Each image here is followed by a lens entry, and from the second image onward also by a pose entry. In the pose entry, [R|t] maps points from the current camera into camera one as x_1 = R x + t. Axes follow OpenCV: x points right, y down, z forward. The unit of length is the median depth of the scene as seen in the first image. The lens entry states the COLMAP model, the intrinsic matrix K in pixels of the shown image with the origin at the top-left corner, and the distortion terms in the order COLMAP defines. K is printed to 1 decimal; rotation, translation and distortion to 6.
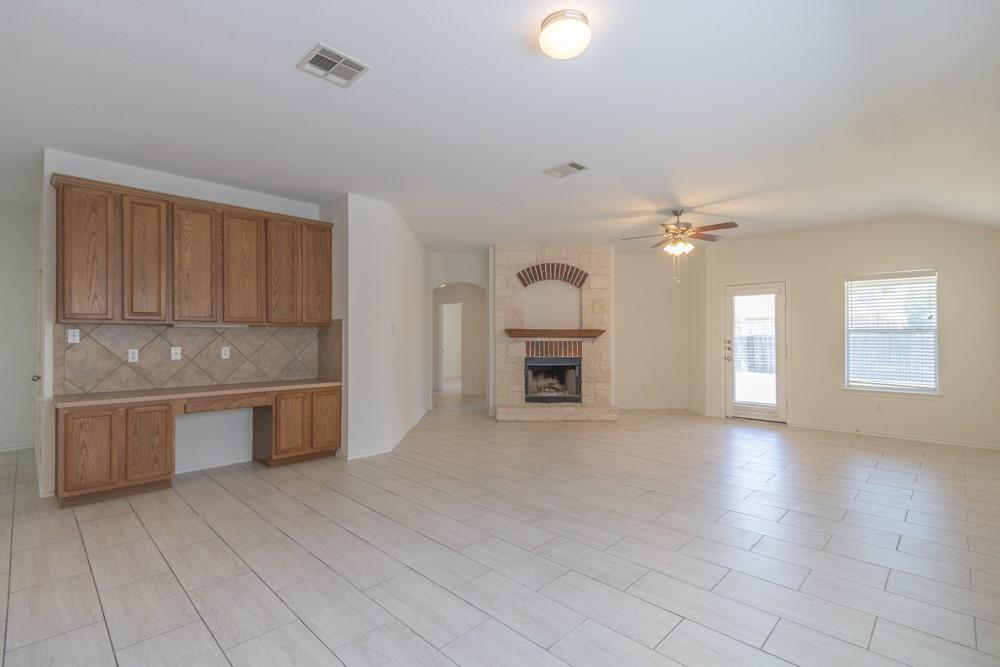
lens RADIAL K [[471.4, 0, 494.8], [0, 471.4, 334.4], [0, 0, 1]] dist [0.005895, -0.000930]
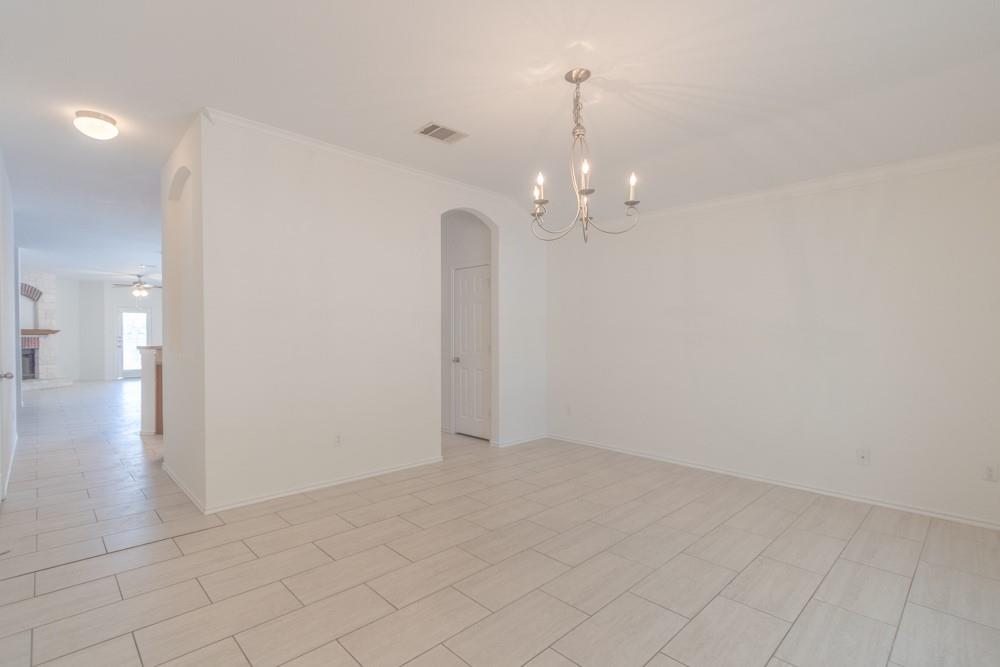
lens RADIAL K [[471.4, 0, 496.6], [0, 471.4, 338.8], [0, 0, 1]] dist [0.005895, -0.000930]
pose [[0.005857, -0.009406, 0.999939, -1.314949], [-0.010859, 0.999896, 0.009469, -0.010745], [-0.999924, -0.010913, 0.005754, -0.462356]]
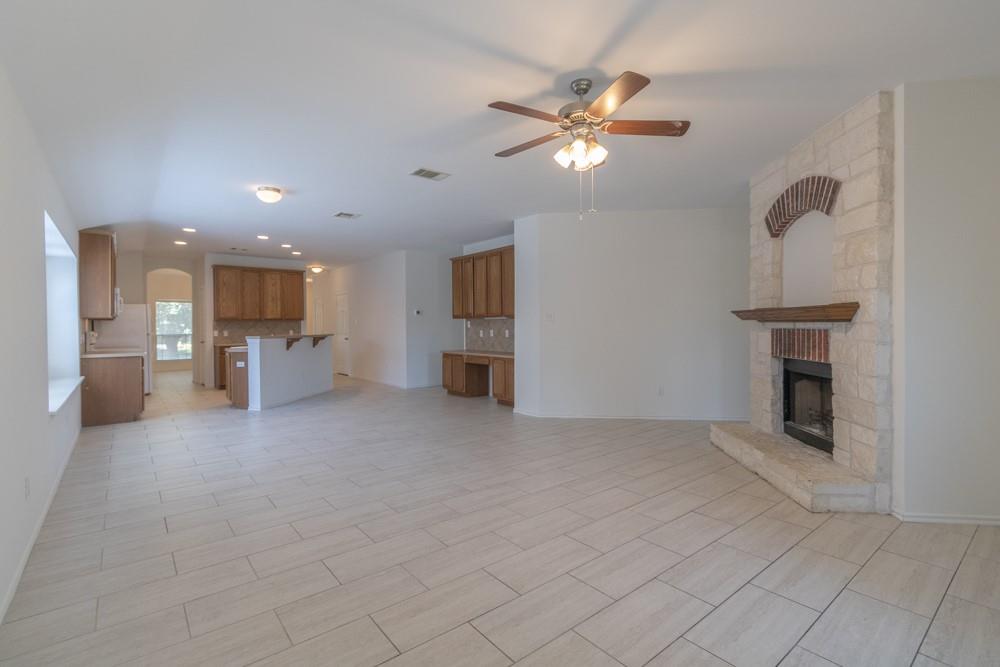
lens RADIAL K [[471.4, 0, 499.7], [0, 471.4, 331.2], [0, 0, 1]] dist [0.005895, -0.000930]
pose [[-0.114650, 0.013989, -0.993307, 0.699371], [0.016167, 0.999795, 0.012214, 0.005538], [0.993274, -0.014659, -0.114852, 0.727628]]
